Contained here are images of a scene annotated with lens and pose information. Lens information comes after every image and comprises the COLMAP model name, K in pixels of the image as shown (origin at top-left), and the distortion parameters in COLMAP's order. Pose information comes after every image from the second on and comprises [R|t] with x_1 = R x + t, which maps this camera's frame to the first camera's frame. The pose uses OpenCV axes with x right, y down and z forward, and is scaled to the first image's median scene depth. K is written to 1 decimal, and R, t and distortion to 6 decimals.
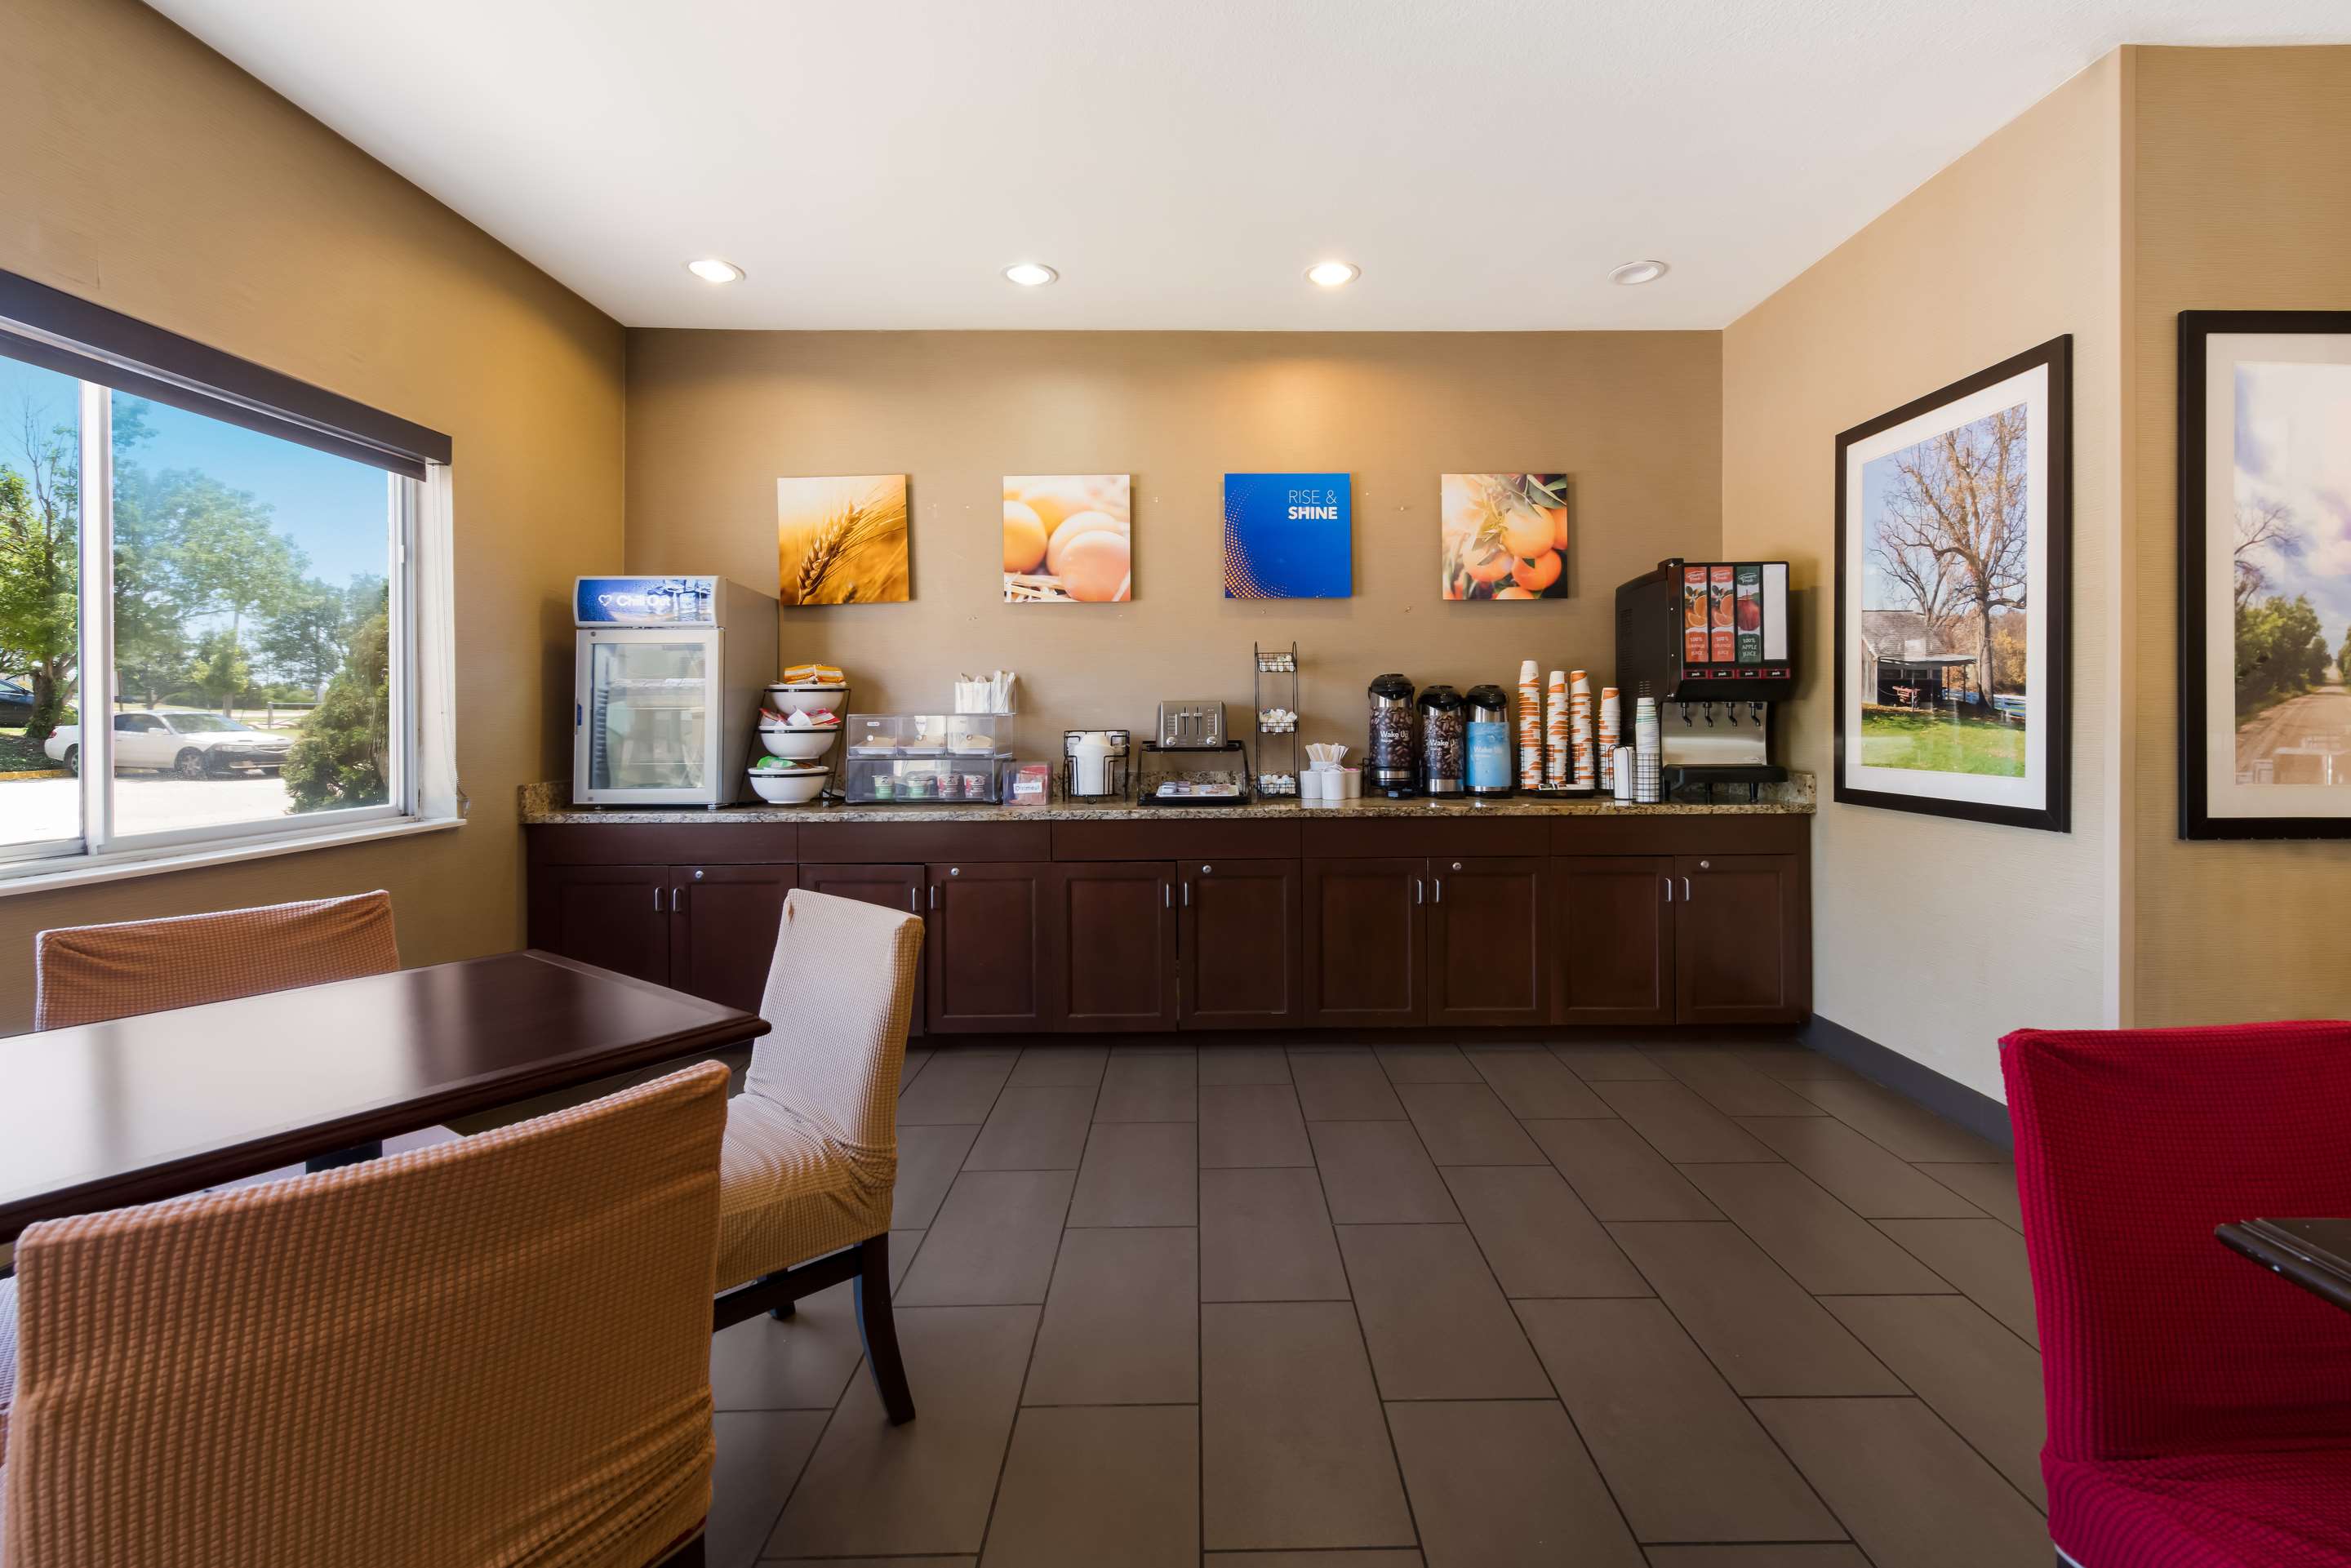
lens RADIAL K [[1072.1, 0, 1191.1], [0, 1072.1, 719.0], [0, 0, 1]] dist [0.000772, -0.000023]
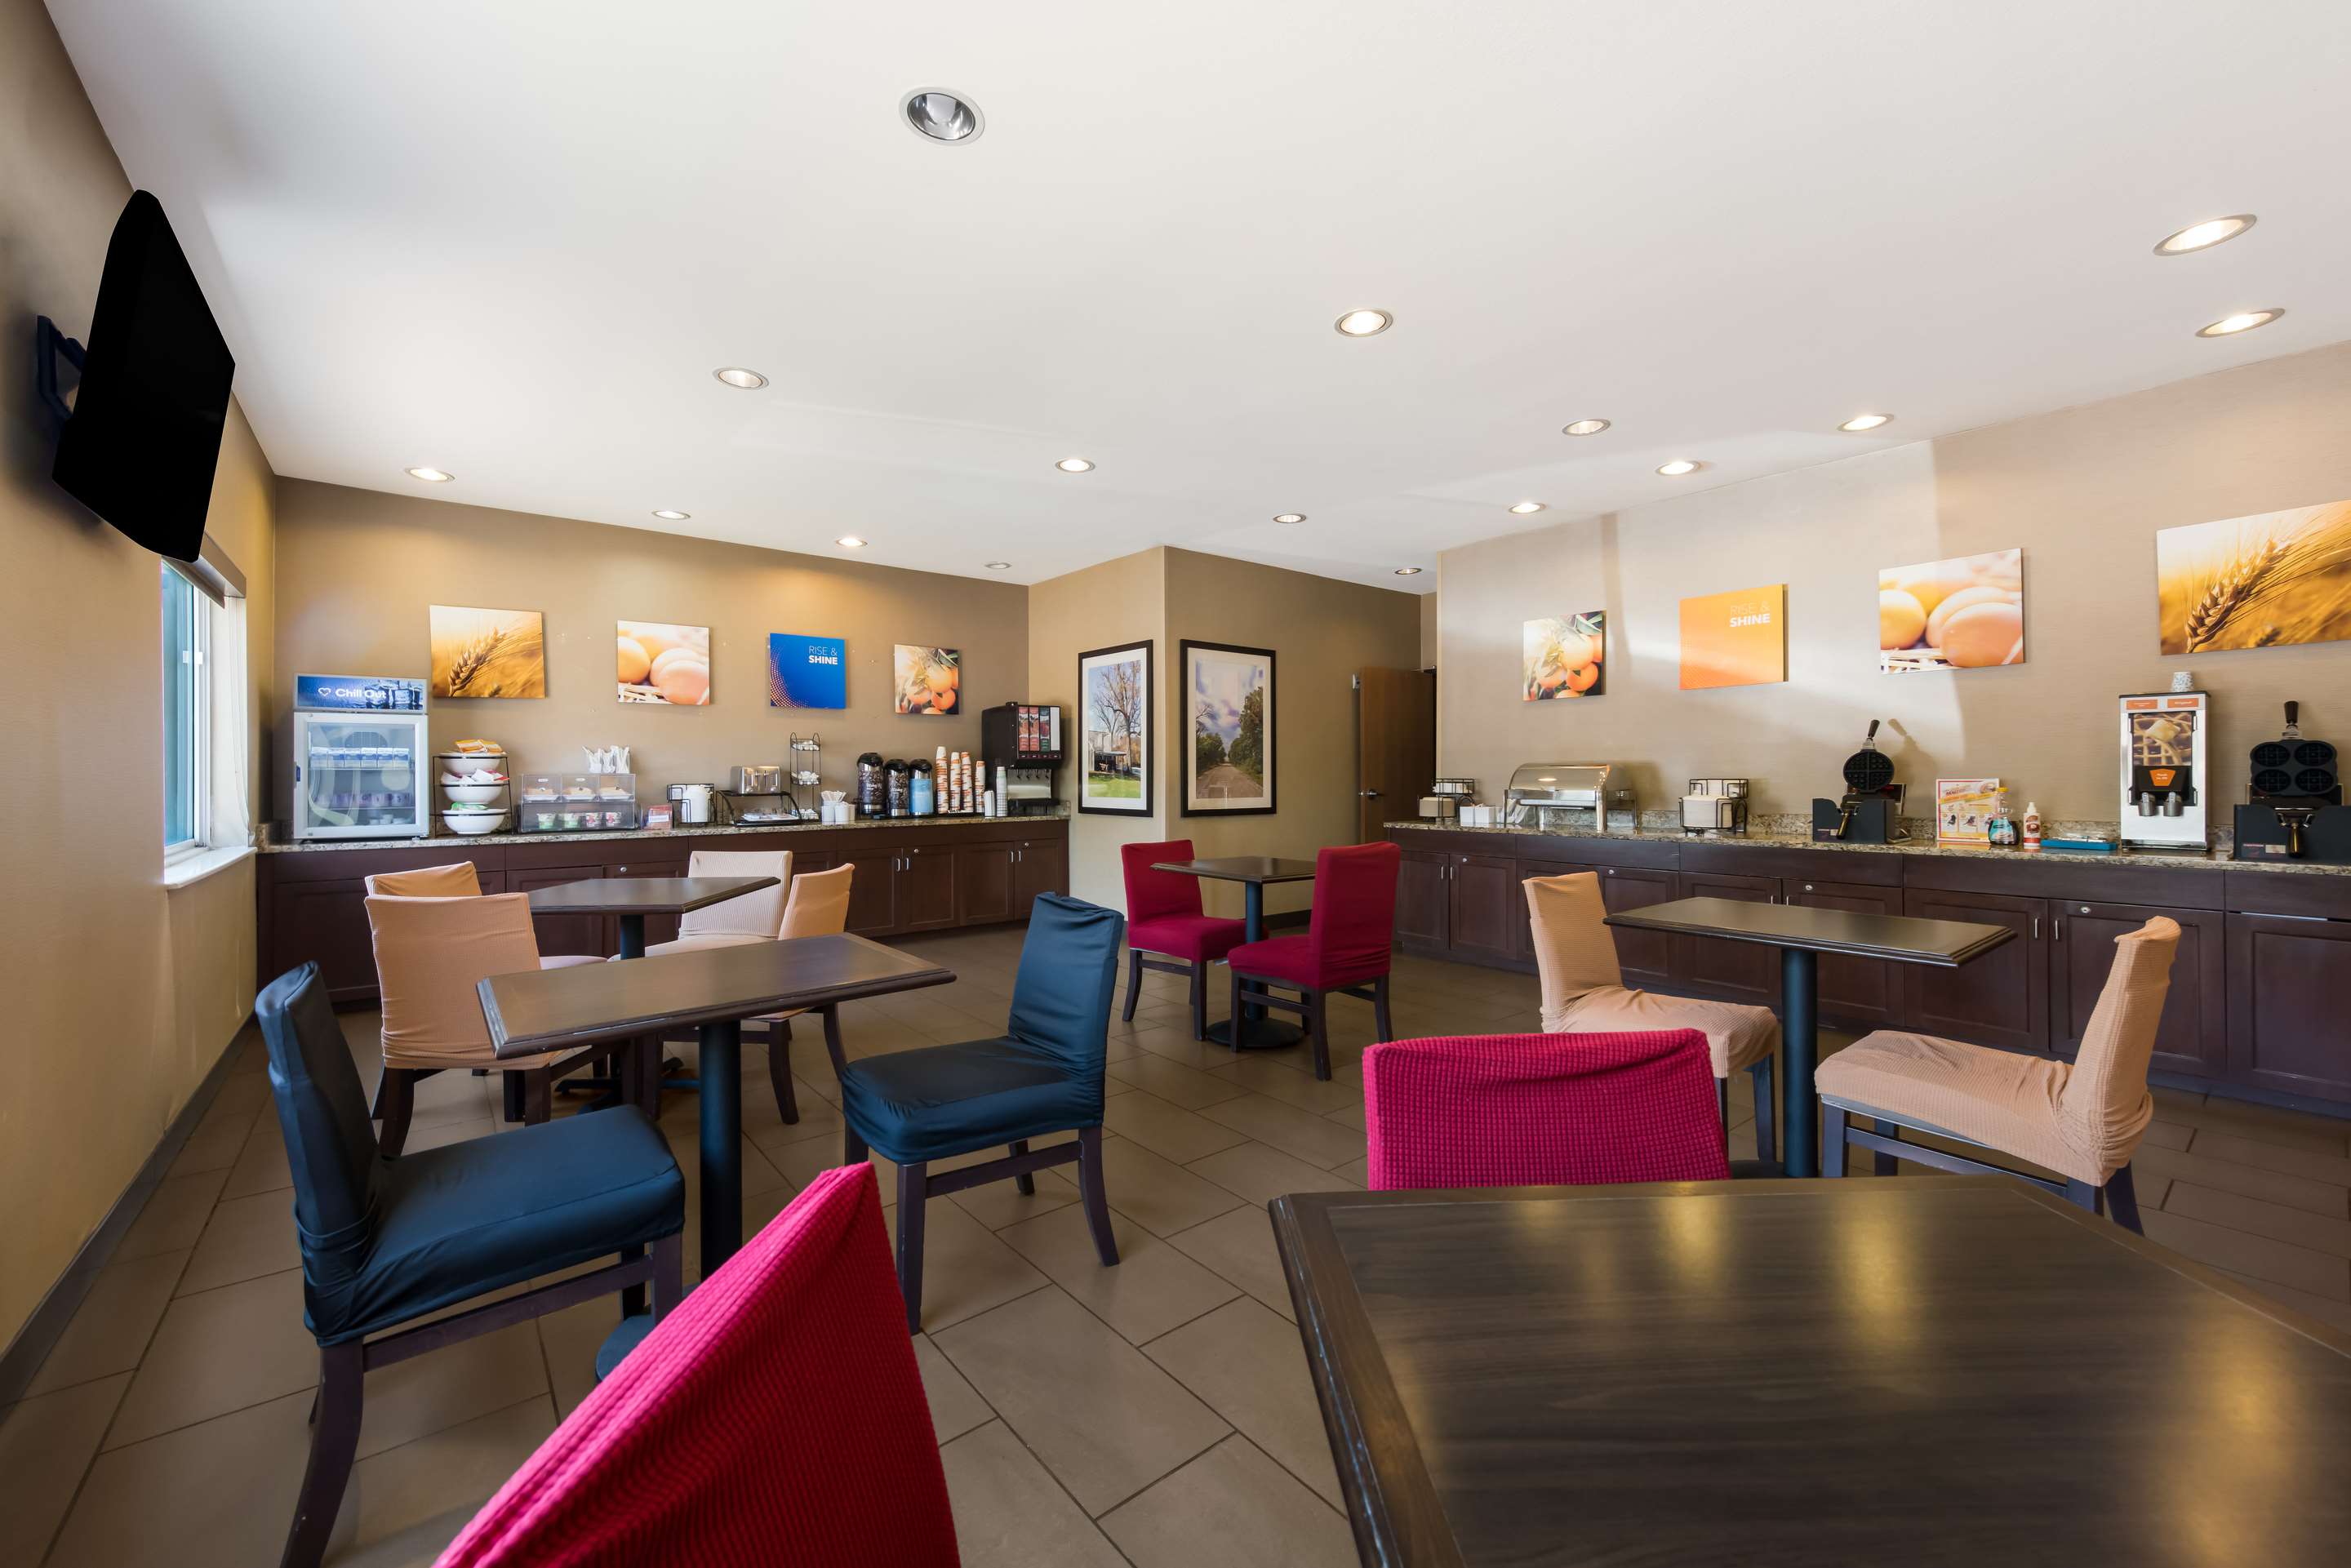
lens RADIAL K [[966.8, 0, 1175.5], [0, 966.8, 784.0], [0, 0, 1]] dist [0.000261, -0.000023]
pose [[0.792660, -0.004501, 0.609647, -0.415910], [0.000887, 0.999980, 0.006229, 0.002108], [-0.609663, -0.004396, 0.792649, -0.642229]]
